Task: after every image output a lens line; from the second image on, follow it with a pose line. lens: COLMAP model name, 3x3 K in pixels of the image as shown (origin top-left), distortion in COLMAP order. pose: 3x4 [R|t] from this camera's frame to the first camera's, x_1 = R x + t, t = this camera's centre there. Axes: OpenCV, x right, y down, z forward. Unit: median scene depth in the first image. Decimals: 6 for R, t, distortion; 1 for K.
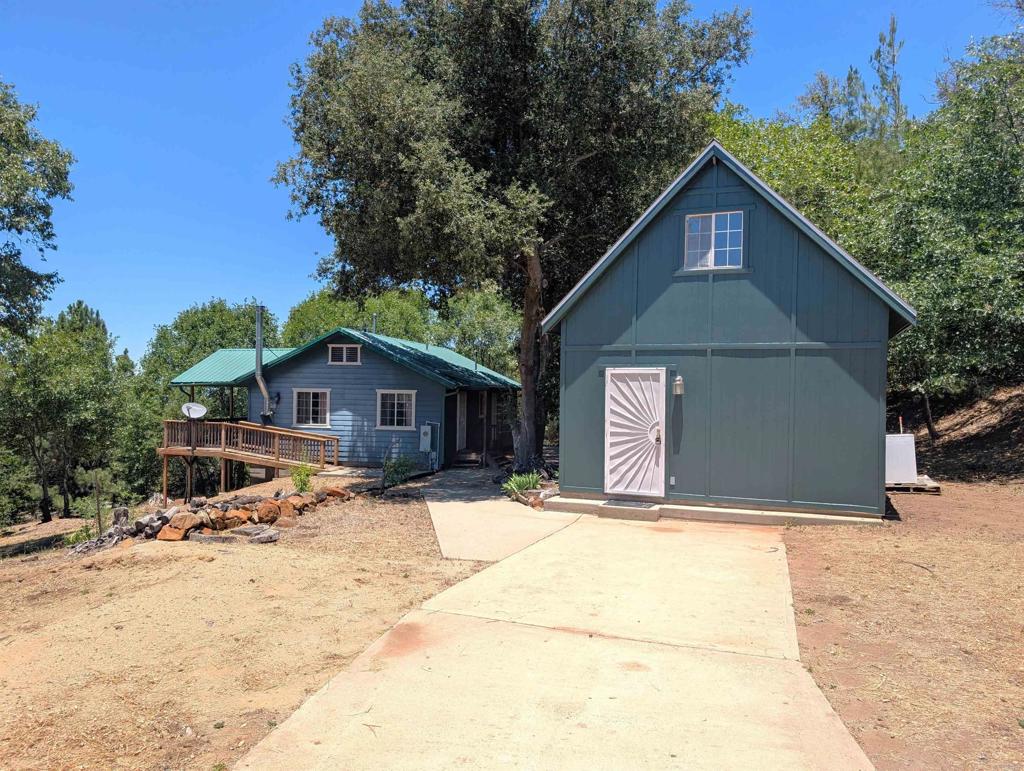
lens RADIAL K [[733.2, 0, 518.8], [0, 733.2, 395.7], [0, 0, 1]] dist [0.000531, -0.003752]
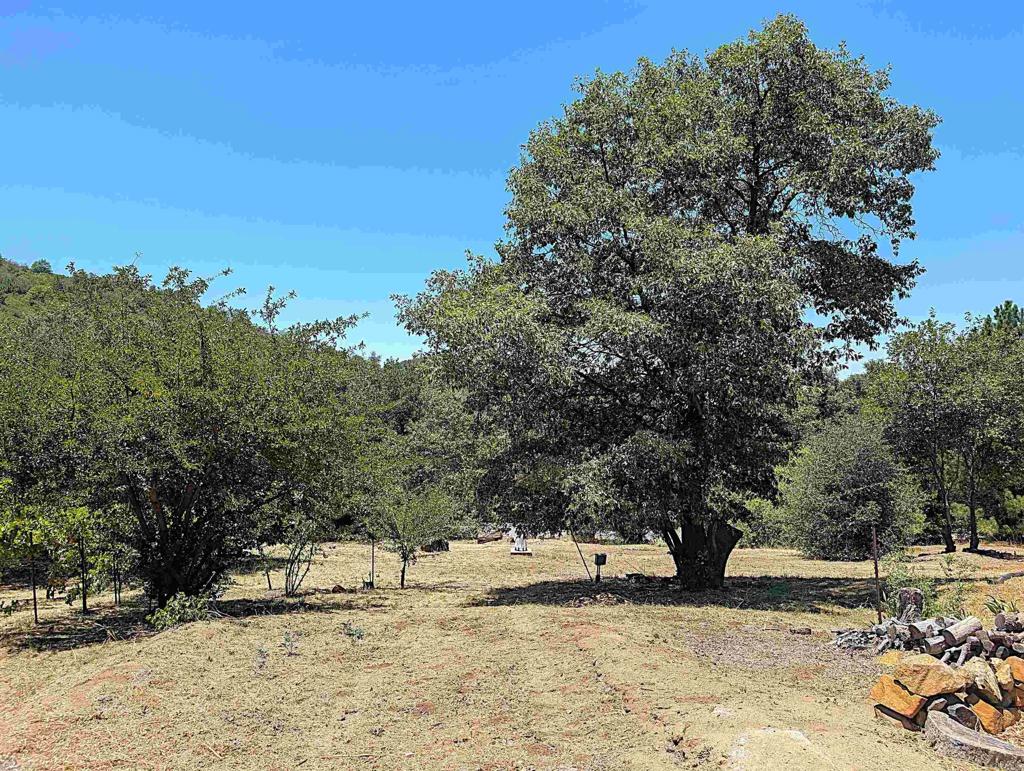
lens RADIAL K [[733.2, 0, 513.8], [0, 733.2, 387.7], [0, 0, 1]] dist [0.000531, -0.003752]
pose [[0.392255, -0.020530, -0.919627, -0.058937], [-0.003214, 0.999714, -0.023689, -0.005722], [0.919851, 0.012248, 0.392077, 0.297924]]
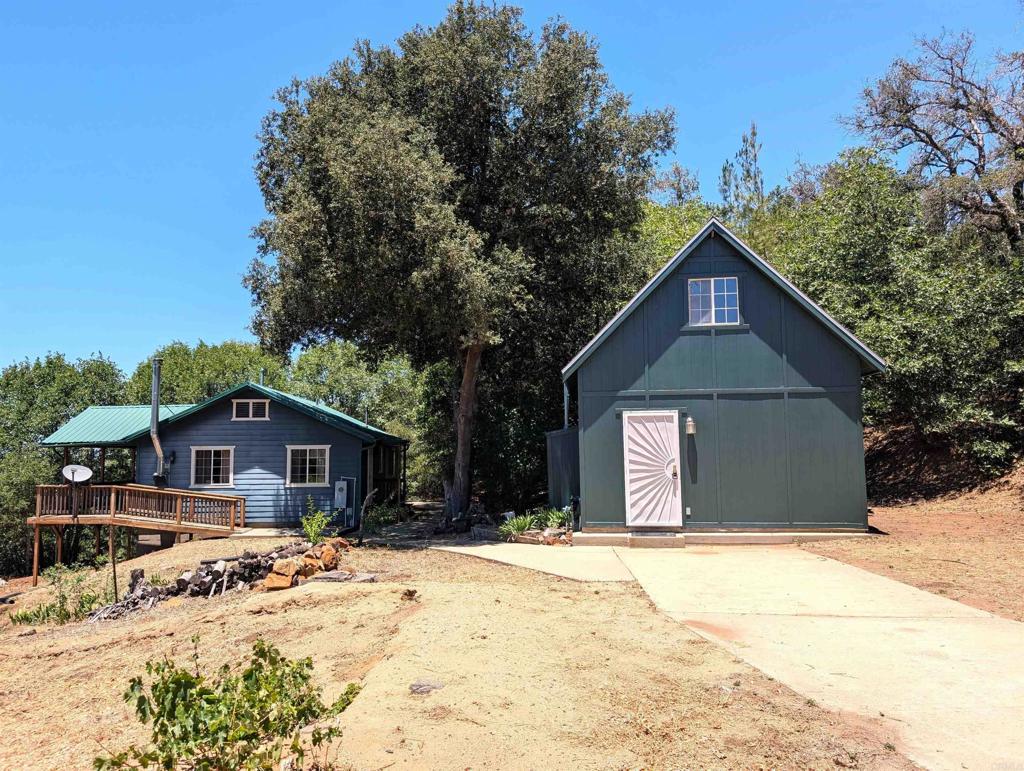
lens RADIAL K [[733.2, 0, 503.6], [0, 733.2, 386.1], [0, 0, 1]] dist [0.000531, -0.003752]
pose [[0.969360, -0.002073, 0.245634, -0.225648], [0.025556, 0.995389, -0.092454, 0.014827], [-0.244310, 0.095899, 0.964944, -0.021004]]
